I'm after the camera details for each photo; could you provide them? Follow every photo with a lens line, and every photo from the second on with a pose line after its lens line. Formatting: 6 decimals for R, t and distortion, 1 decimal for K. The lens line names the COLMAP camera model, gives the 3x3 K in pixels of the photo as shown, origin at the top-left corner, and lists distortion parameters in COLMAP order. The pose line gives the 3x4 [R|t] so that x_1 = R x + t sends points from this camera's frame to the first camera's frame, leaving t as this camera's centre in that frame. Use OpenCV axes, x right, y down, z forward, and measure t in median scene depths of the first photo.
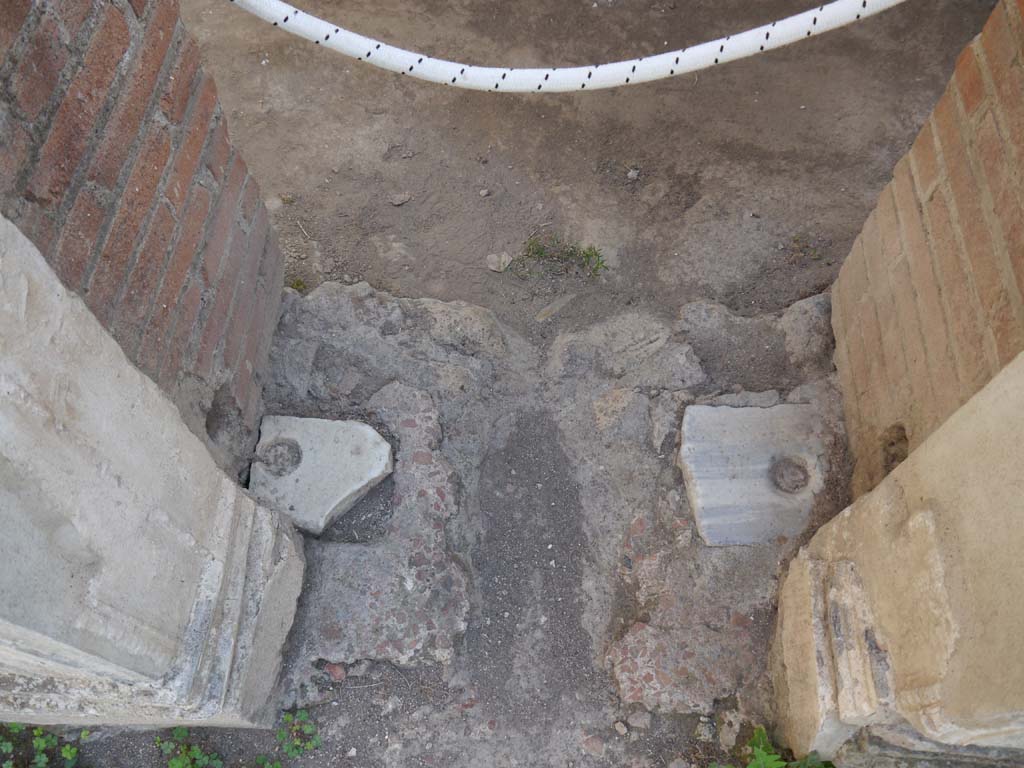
lens RADIAL K [[843.8, 0, 512.9], [0, 843.8, 381.7], [0, 0, 1]] dist [-0.032316, -0.000433]
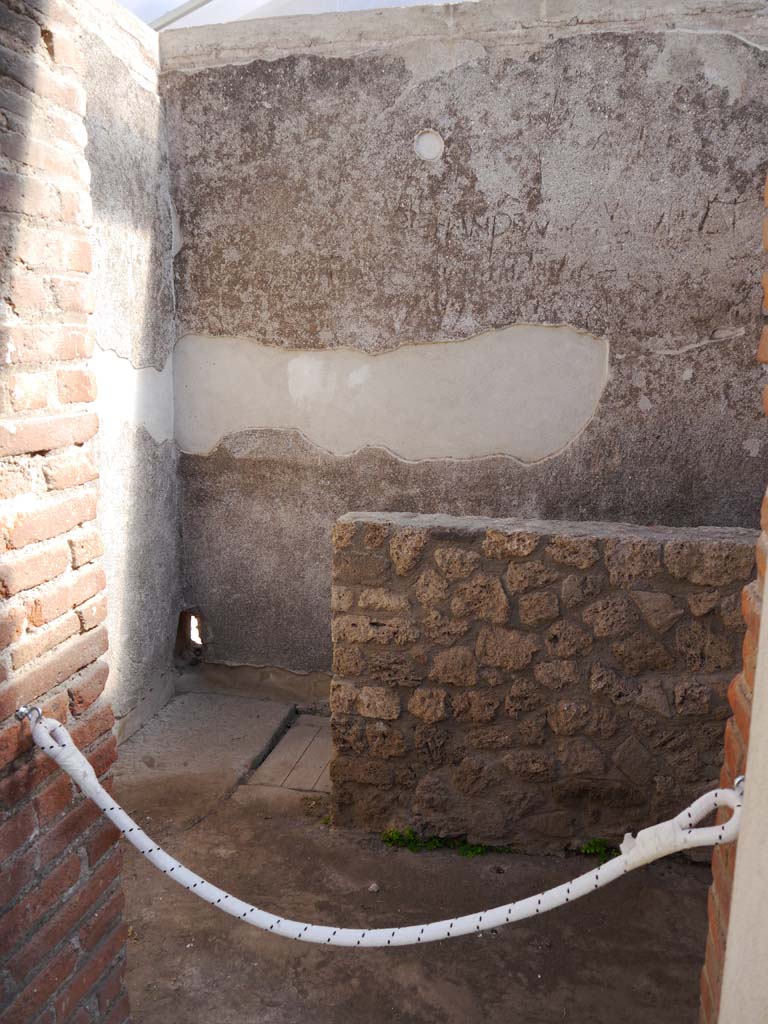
lens RADIAL K [[843.8, 0, 382.2], [0, 843.8, 511.4], [0, 0, 1]] dist [-0.032316, -0.000433]
pose [[0.986347, 0.053658, -0.155696, 0.117939], [-0.156078, 0.606197, -0.779849, 0.116606], [0.052537, 0.793502, 0.606296, -0.166690]]
